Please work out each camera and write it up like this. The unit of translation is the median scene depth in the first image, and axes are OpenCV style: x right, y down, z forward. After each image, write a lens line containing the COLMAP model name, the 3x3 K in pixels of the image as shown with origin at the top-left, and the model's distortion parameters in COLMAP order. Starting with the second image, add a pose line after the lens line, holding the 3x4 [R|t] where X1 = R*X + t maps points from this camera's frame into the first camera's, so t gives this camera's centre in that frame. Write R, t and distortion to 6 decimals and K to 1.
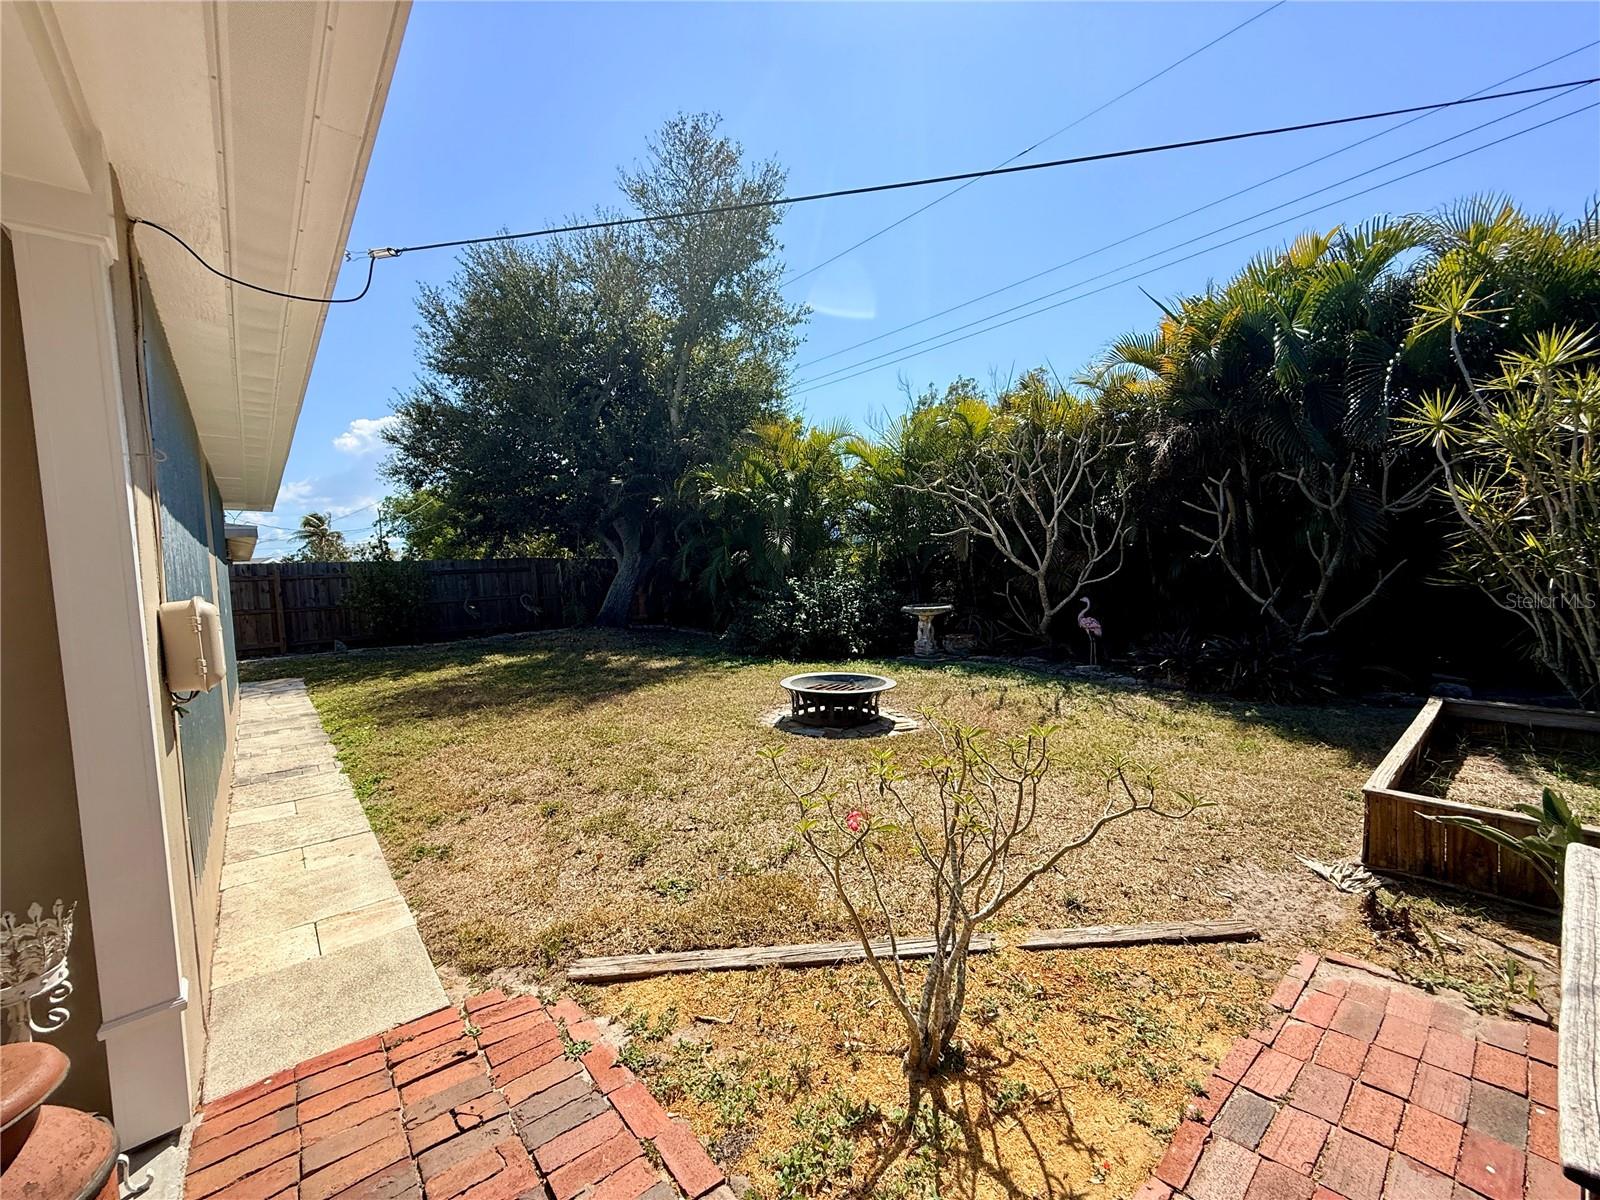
lens RADIAL K [[640.1, 0, 793.9], [0, 640.1, 601.4], [0, 0, 1]] dist [0.002107, 0.000108]
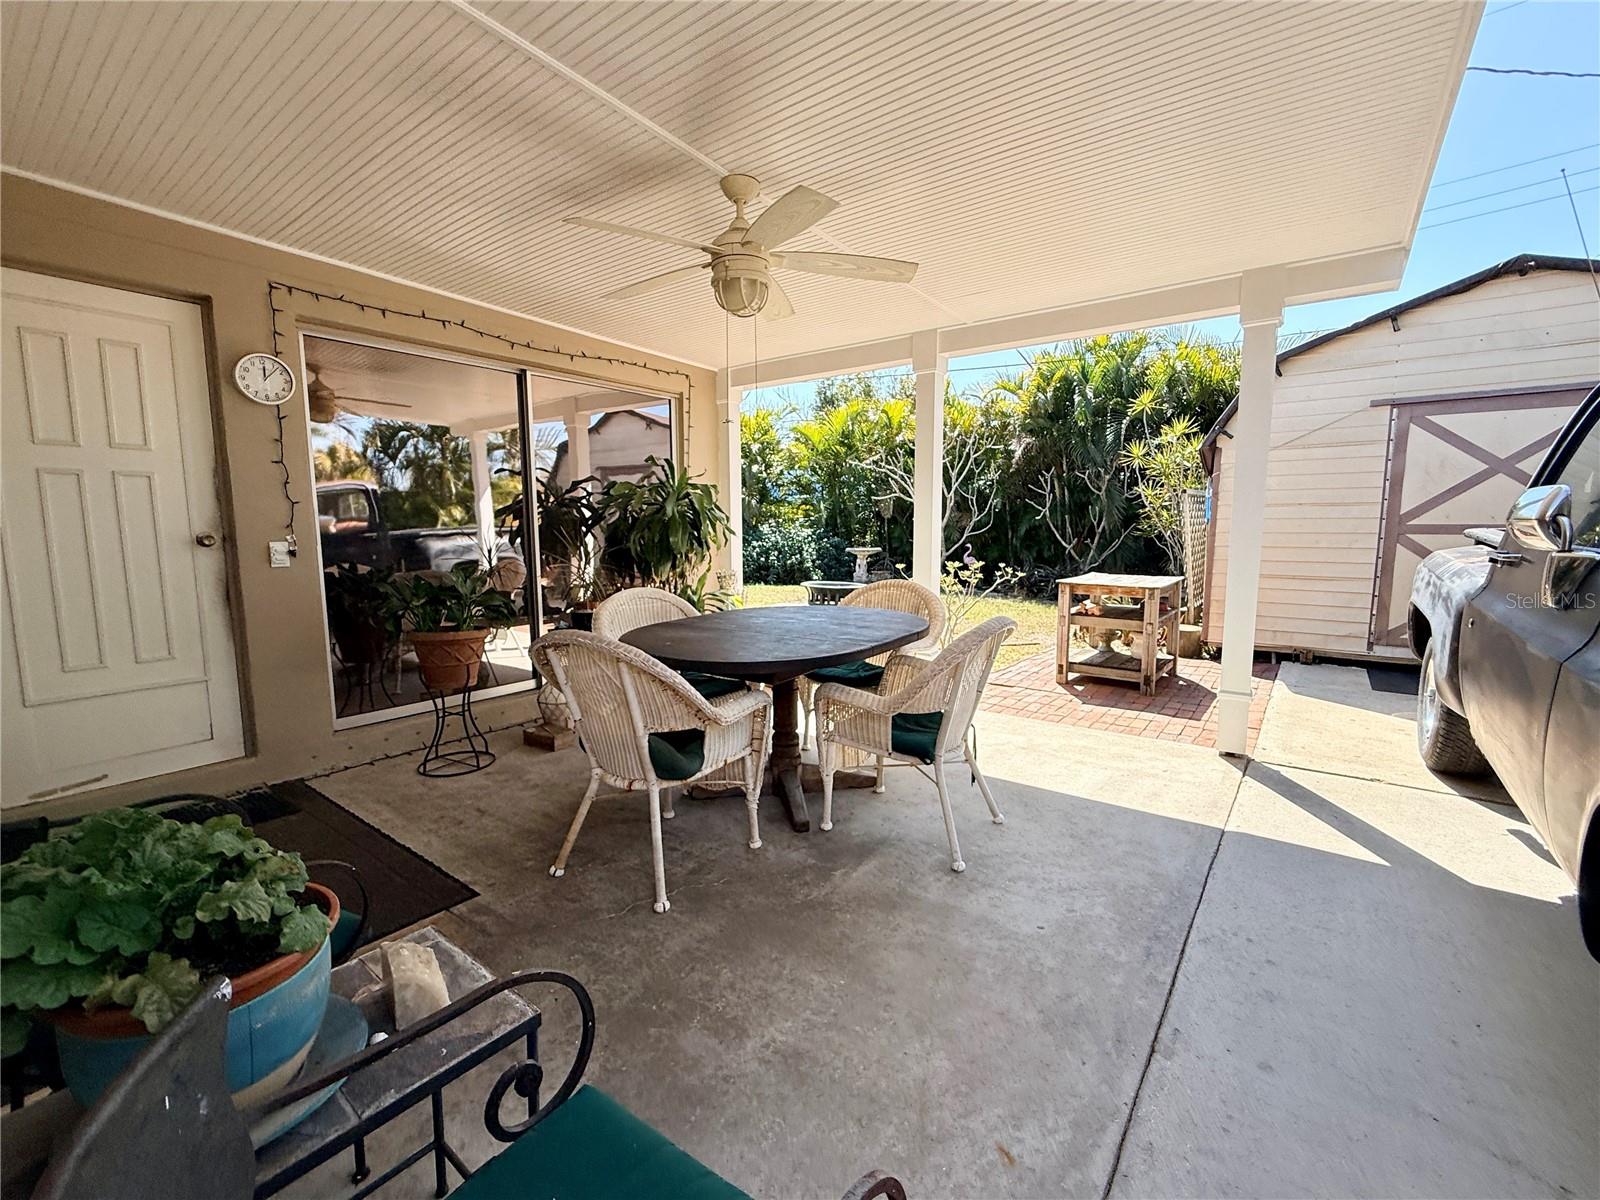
lens RADIAL K [[683.8, 0, 803.4], [0, 683.8, 603.6], [0, 0, 1]] dist [-0.000207, 0.000143]
pose [[0.975179, 0.011272, 0.221132, -0.318820], [-0.024076, 0.998180, 0.055290, 0.061561], [-0.220106, -0.059242, 0.973675, -0.562374]]
